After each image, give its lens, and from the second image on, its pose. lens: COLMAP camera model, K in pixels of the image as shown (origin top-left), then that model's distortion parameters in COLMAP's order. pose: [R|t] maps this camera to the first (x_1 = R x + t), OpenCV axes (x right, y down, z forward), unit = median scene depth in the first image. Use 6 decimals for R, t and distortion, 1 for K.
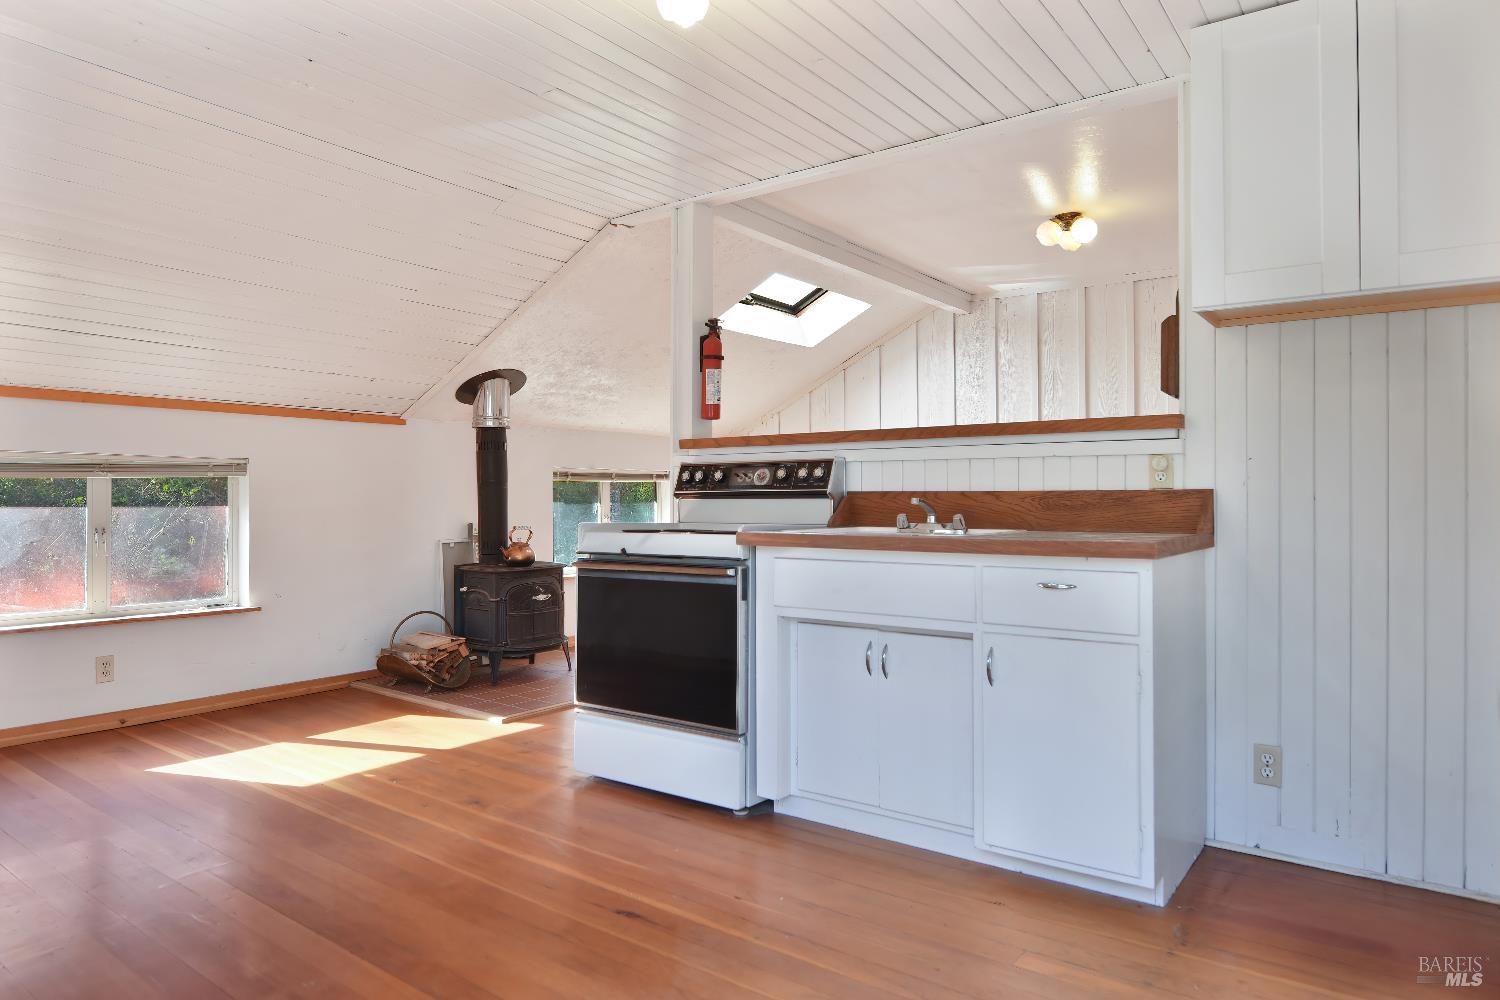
lens RADIAL K [[932.6, 0, 740.6], [0, 932.6, 485.8], [0, 0, 1]] dist [-0.006385, -0.005564]
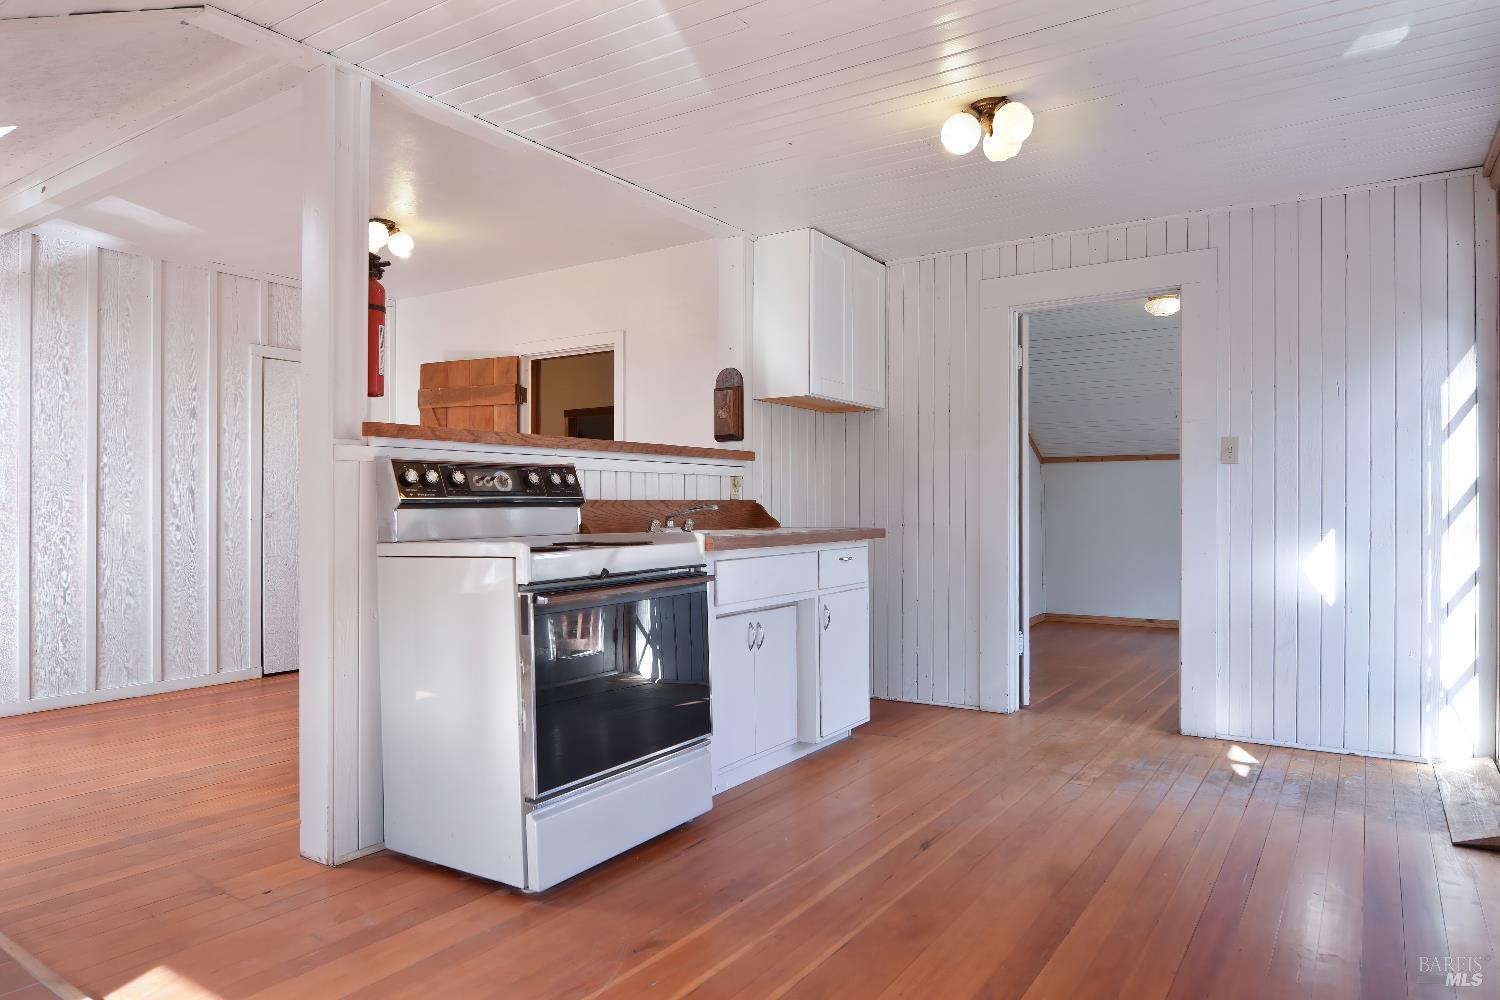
lens RADIAL K [[932.6, 0, 785.5], [0, 932.6, 517.3], [0, 0, 1]] dist [-0.006385, -0.005564]
pose [[-0.085793, -0.012398, 0.996236, -0.938747], [-0.007638, 0.999901, 0.011786, 0.012377], [-0.996284, -0.006598, -0.085879, 0.921034]]
